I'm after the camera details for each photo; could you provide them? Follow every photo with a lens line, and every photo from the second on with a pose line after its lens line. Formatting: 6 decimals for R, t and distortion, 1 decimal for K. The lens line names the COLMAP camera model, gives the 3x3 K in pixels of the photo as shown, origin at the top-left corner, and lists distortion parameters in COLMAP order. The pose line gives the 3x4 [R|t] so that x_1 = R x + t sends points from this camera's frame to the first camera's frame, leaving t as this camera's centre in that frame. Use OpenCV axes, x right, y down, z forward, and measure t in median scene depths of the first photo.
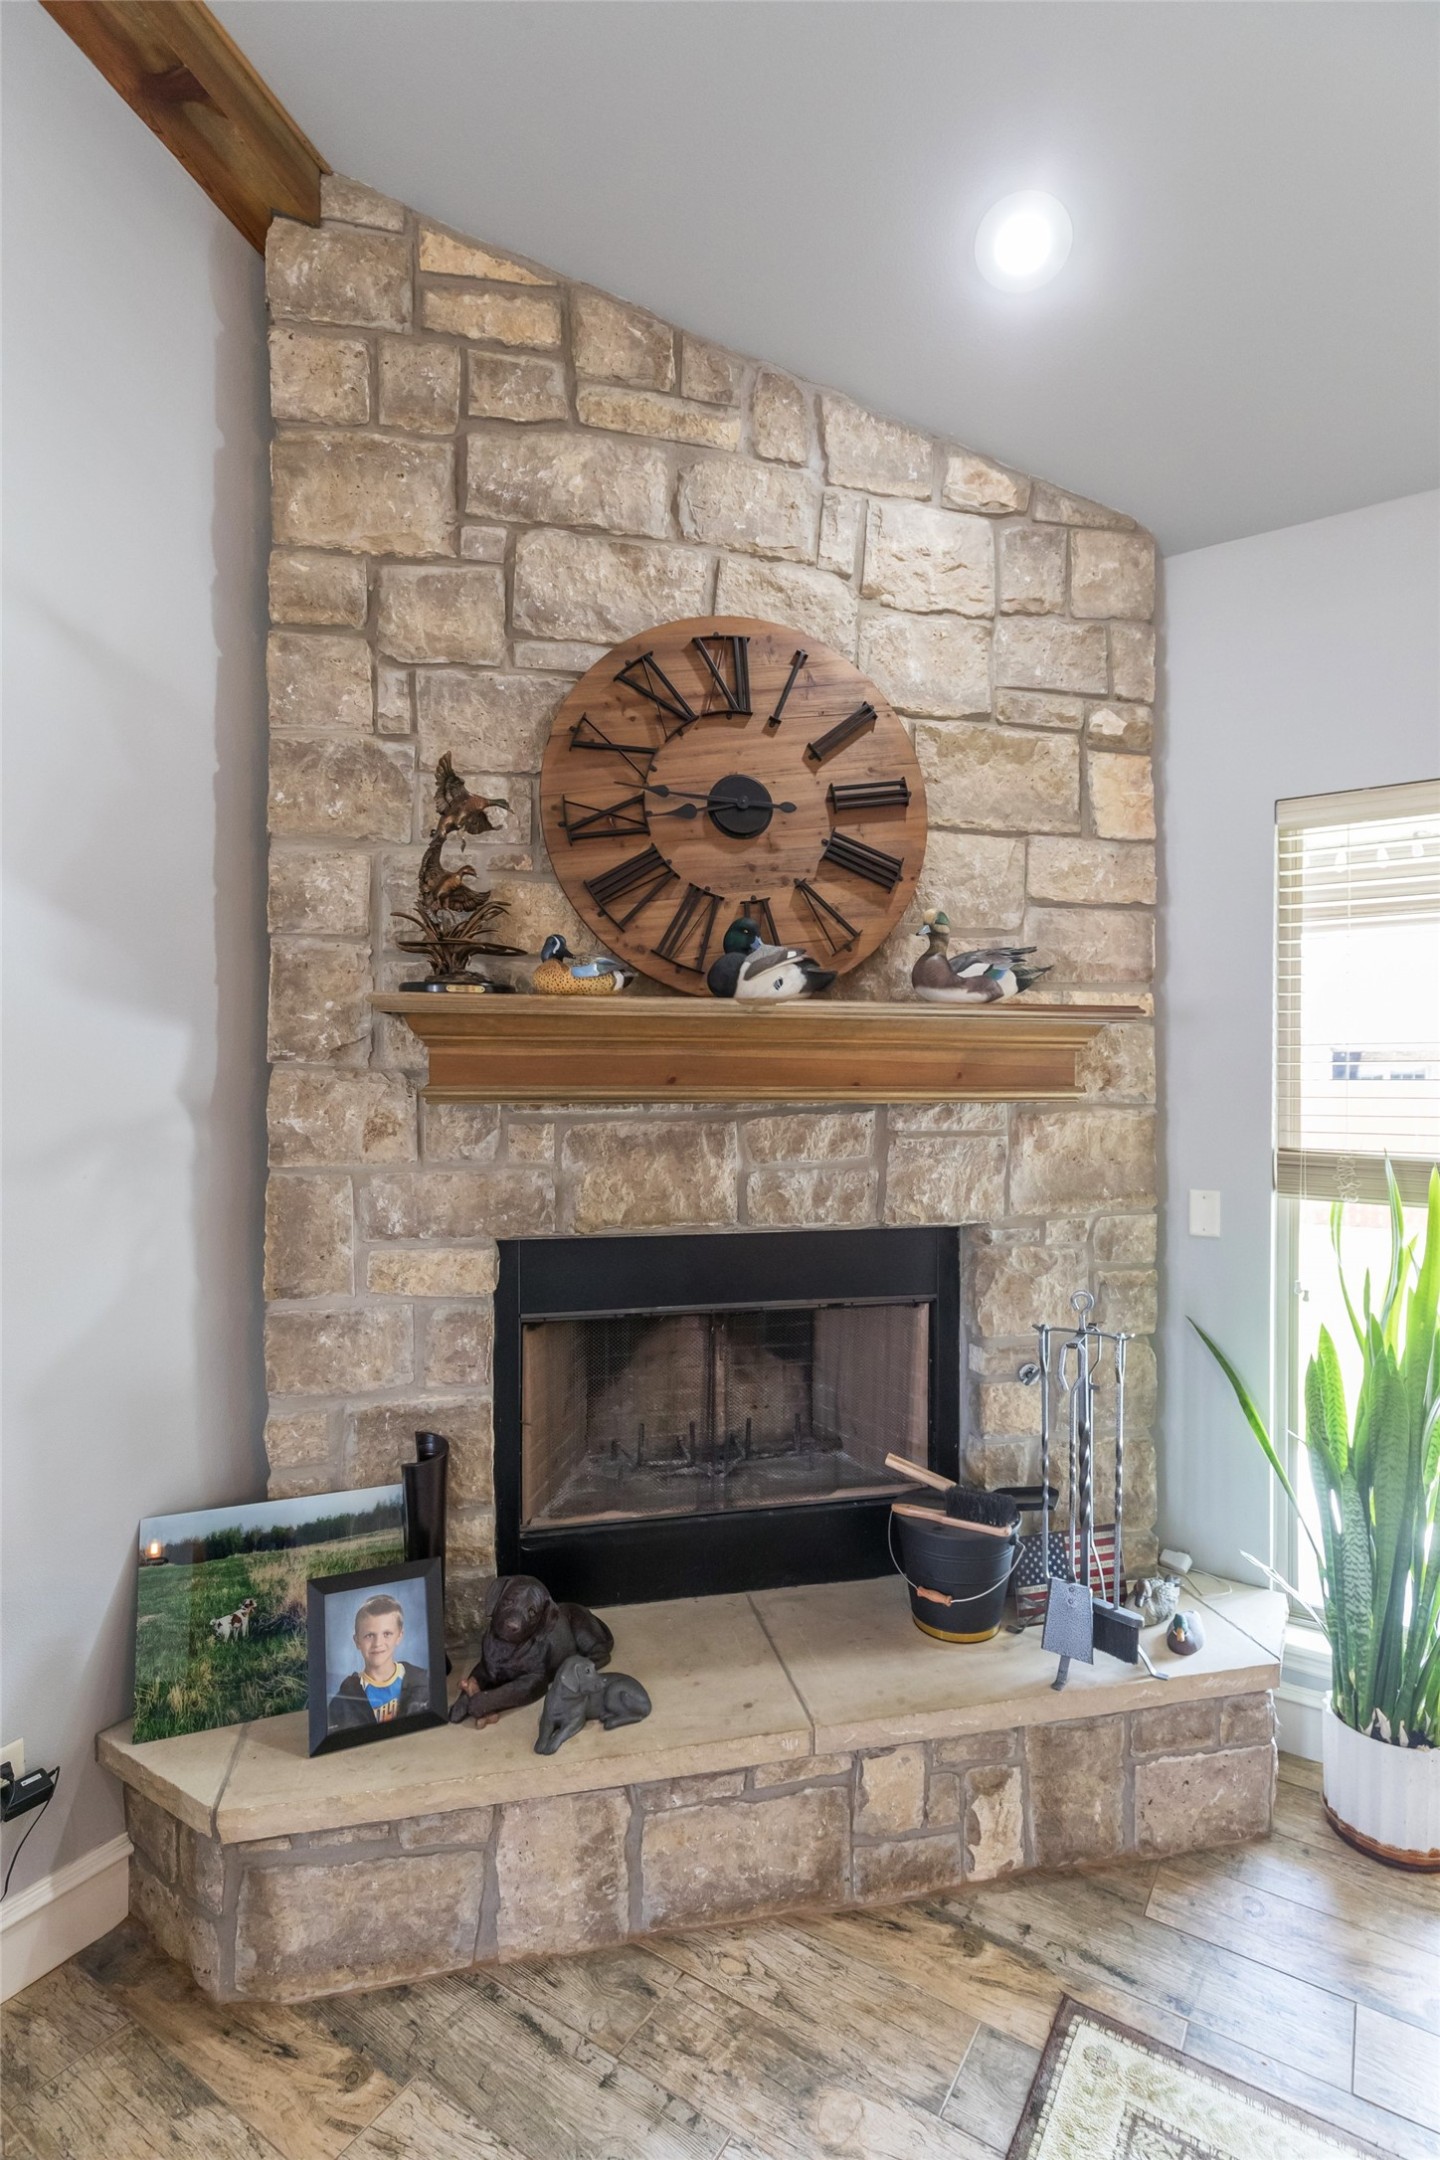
lens RADIAL K [[1042.1, 0, 725.1], [0, 1042.1, 1087.5], [0, 0, 1]] dist [-0.001261, -0.000642]
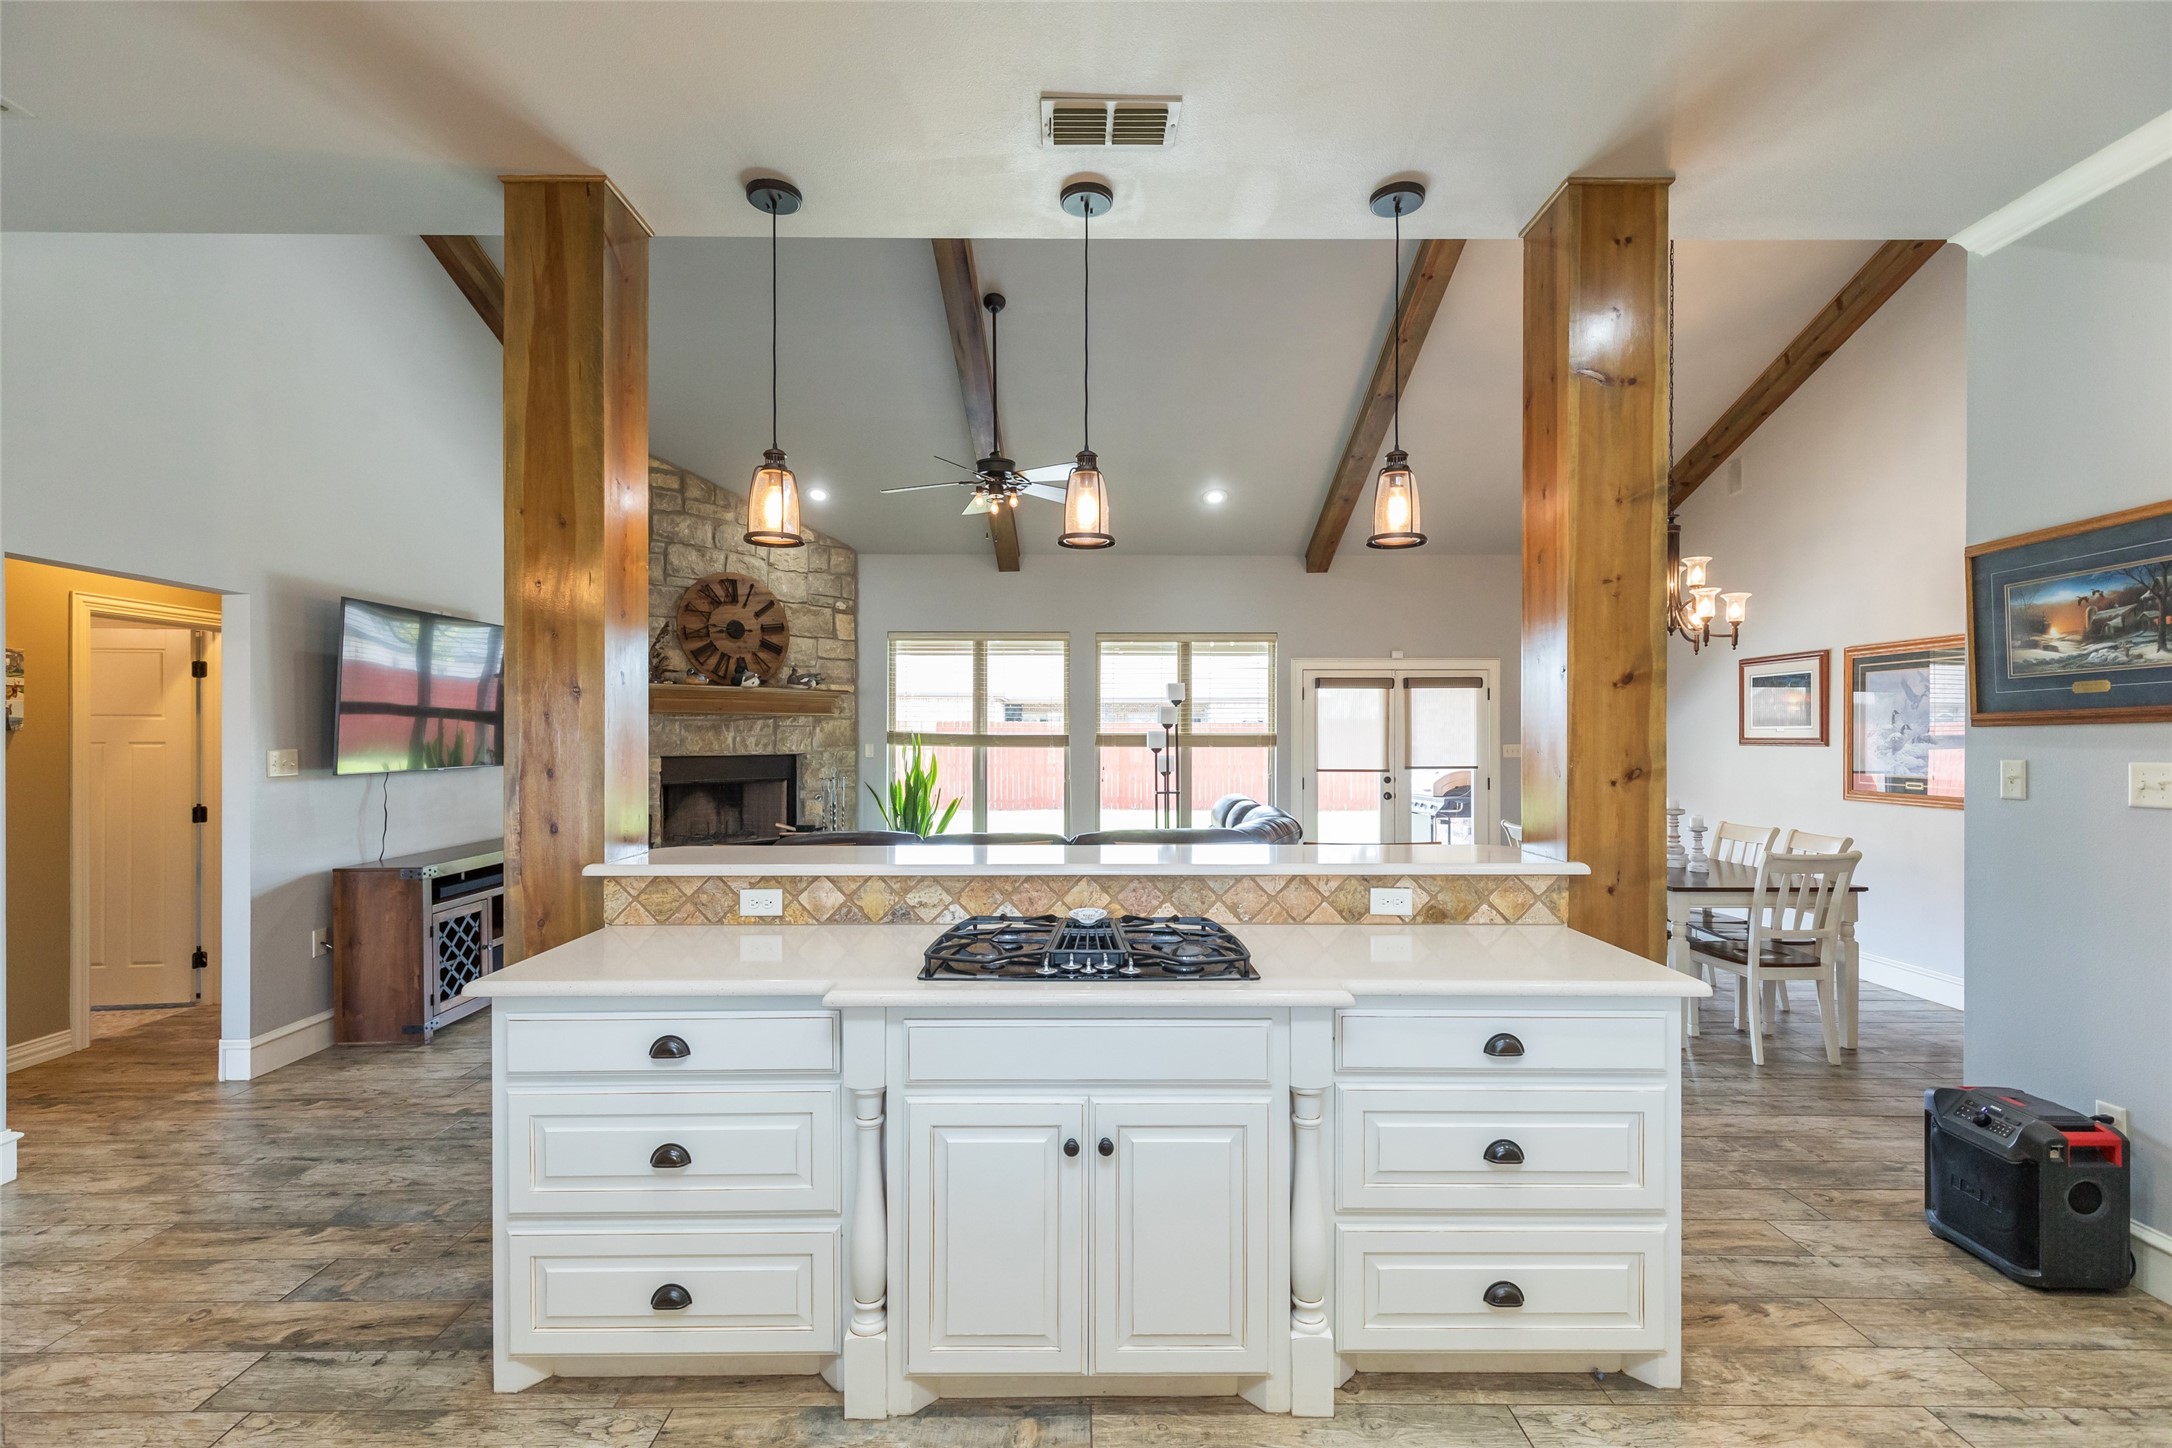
lens RADIAL K [[974.3, 0, 1083.7], [0, 974.3, 734.8], [0, 0, 1]] dist [0.004466, 0.000012]
pose [[0.839362, -0.001791, 0.543570, -0.773727], [0.002199, 0.999998, -0.000101, 0.080723], [-0.543569, 0.001280, 0.839364, -2.332318]]
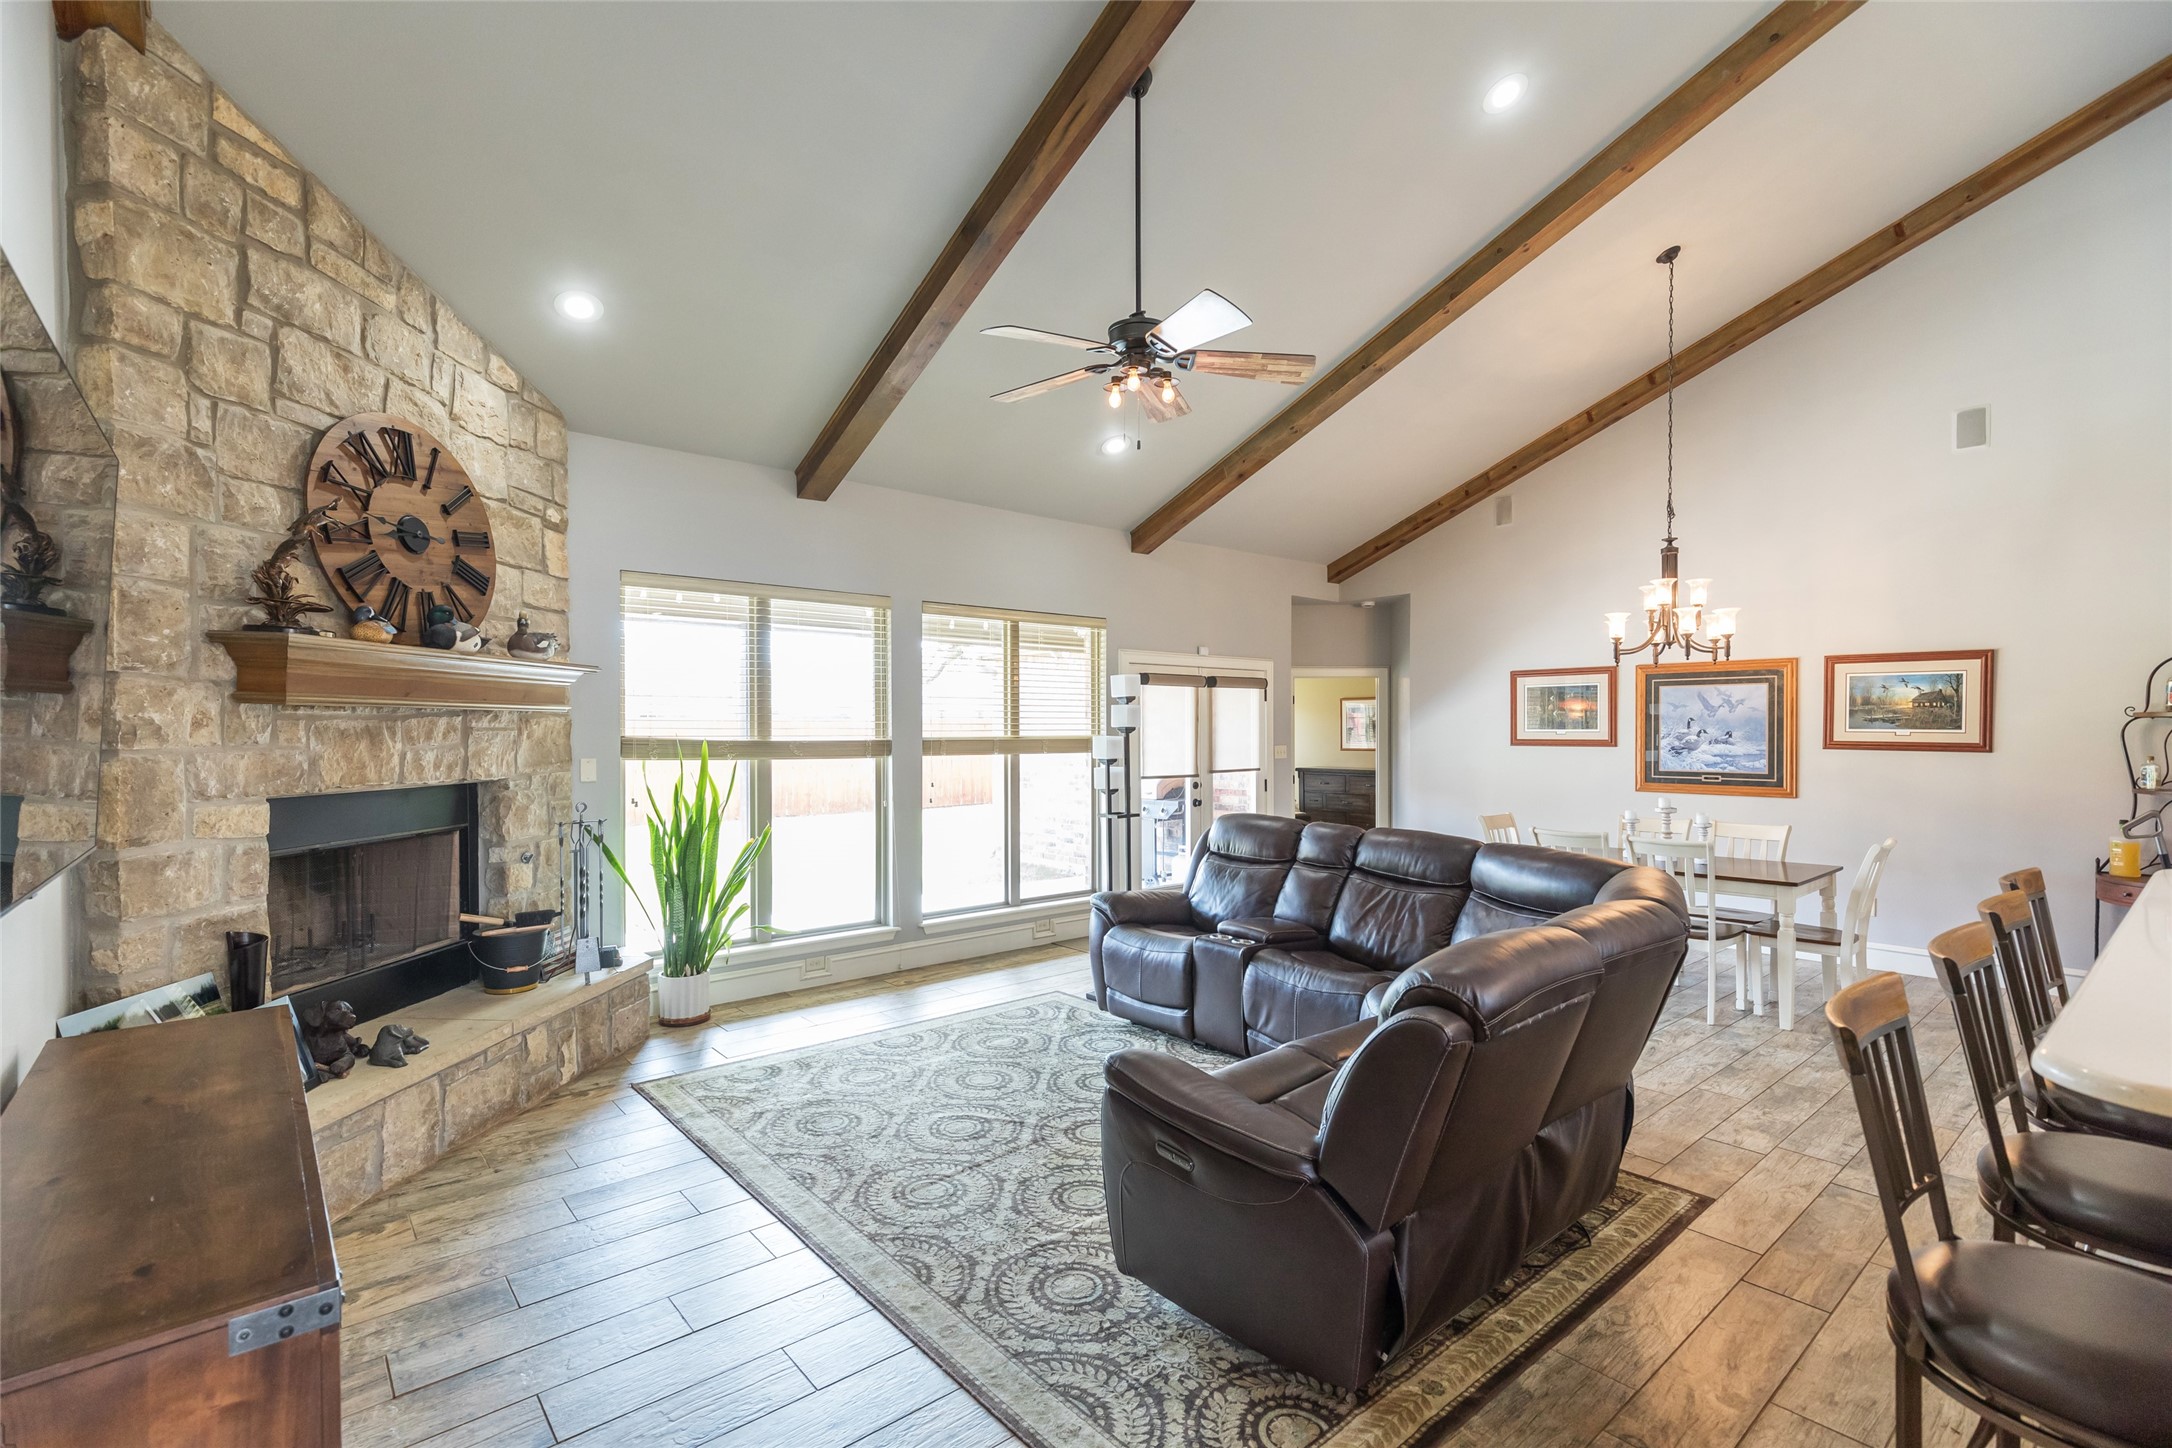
lens RADIAL K [[980.0, 0, 1077.8], [0, 980.0, 736.1], [0, 0, 1]] dist [0.003498, 0.000304]
pose [[0.297347, -0.008852, 0.954729, -1.199287], [0.003163, 0.999961, 0.008286, 0.049366], [-0.954764, 0.000556, 0.297363, -0.513016]]
